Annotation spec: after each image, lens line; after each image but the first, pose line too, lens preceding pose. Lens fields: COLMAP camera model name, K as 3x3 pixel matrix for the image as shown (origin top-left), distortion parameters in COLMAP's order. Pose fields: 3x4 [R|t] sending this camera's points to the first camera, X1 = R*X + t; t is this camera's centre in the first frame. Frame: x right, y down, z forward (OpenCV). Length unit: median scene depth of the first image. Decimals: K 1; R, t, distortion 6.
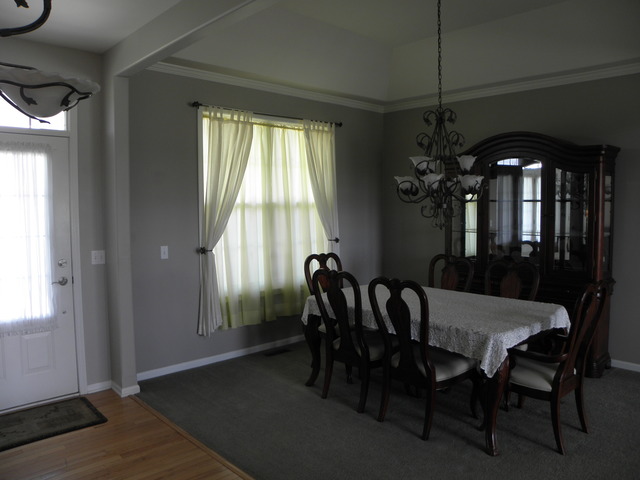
lens RADIAL K [[490.0, 0, 320.0], [0, 490.0, 240.0], [0, 0, 1]] dist [-0.143139, 0.093749]
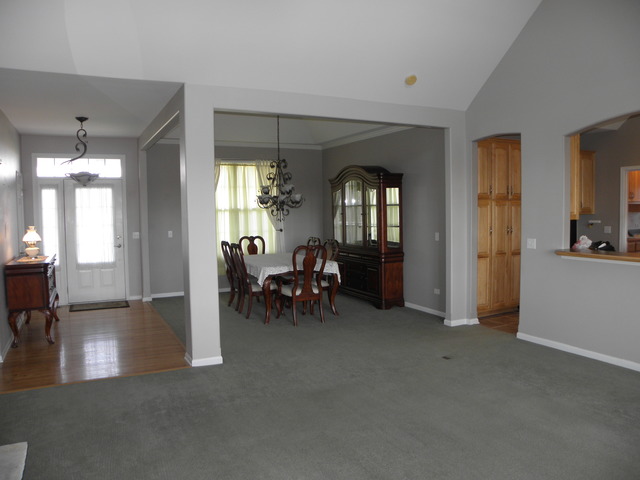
lens RADIAL K [[490.0, 0, 320.0], [0, 490.0, 240.0], [0, 0, 1]] dist [-0.143139, 0.093749]
pose [[0.959101, 0.009556, -0.282903, 0.883433], [-0.011478, 0.999921, -0.005137, 0.056091], [0.282831, 0.008174, 0.959135, -0.777929]]
